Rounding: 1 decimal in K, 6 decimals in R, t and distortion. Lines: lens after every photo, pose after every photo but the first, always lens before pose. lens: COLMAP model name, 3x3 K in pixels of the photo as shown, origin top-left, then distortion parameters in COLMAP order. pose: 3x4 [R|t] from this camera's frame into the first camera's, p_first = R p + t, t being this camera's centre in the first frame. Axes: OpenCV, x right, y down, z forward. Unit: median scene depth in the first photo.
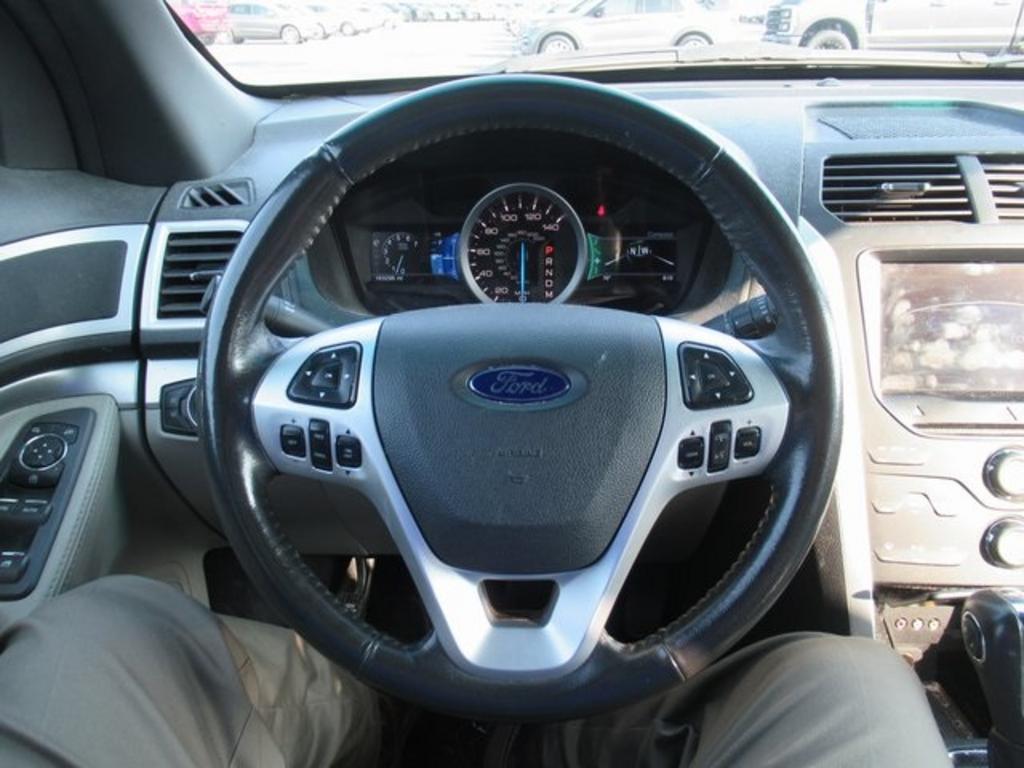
lens RADIAL K [[774.4, 0, 509.2], [0, 774.4, 378.7], [0, 0, 1]] dist [0.000014, -0.000502]
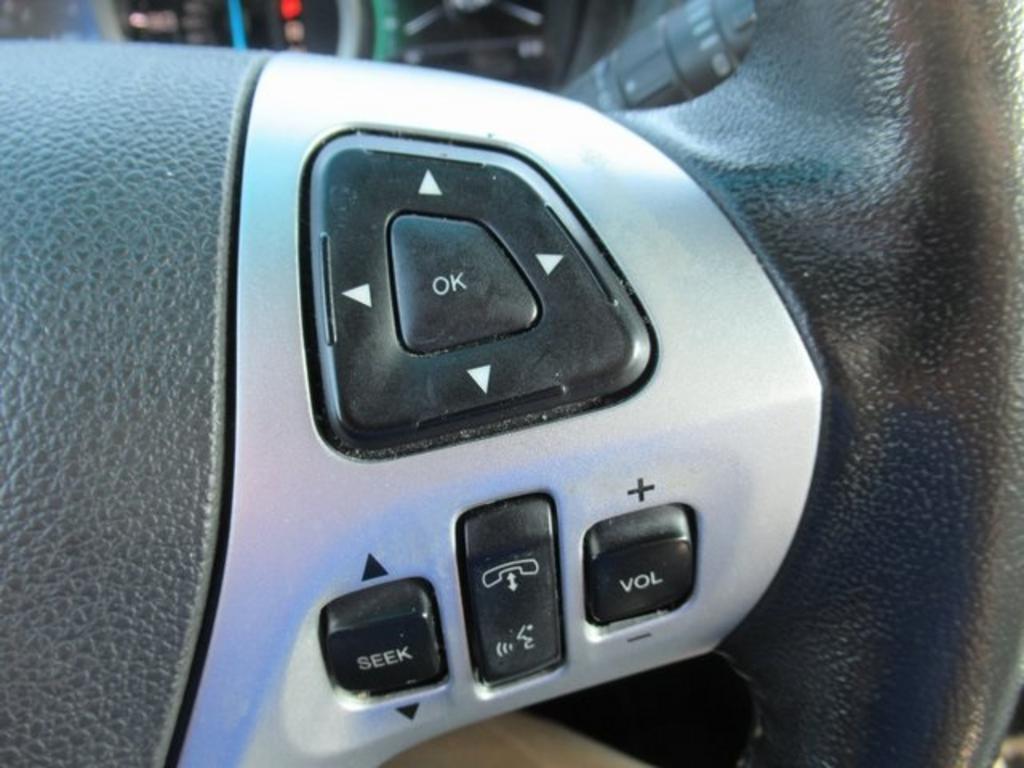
lens RADIAL K [[774.4, 0, 509.2], [0, 774.4, 378.7], [0, 0, 1]] dist [0.000014, -0.000502]
pose [[0.995226, -0.092874, 0.029986, 0.268036], [0.085986, 0.979770, 0.180713, -0.014172], [-0.046163, -0.177272, 0.983079, 0.789868]]
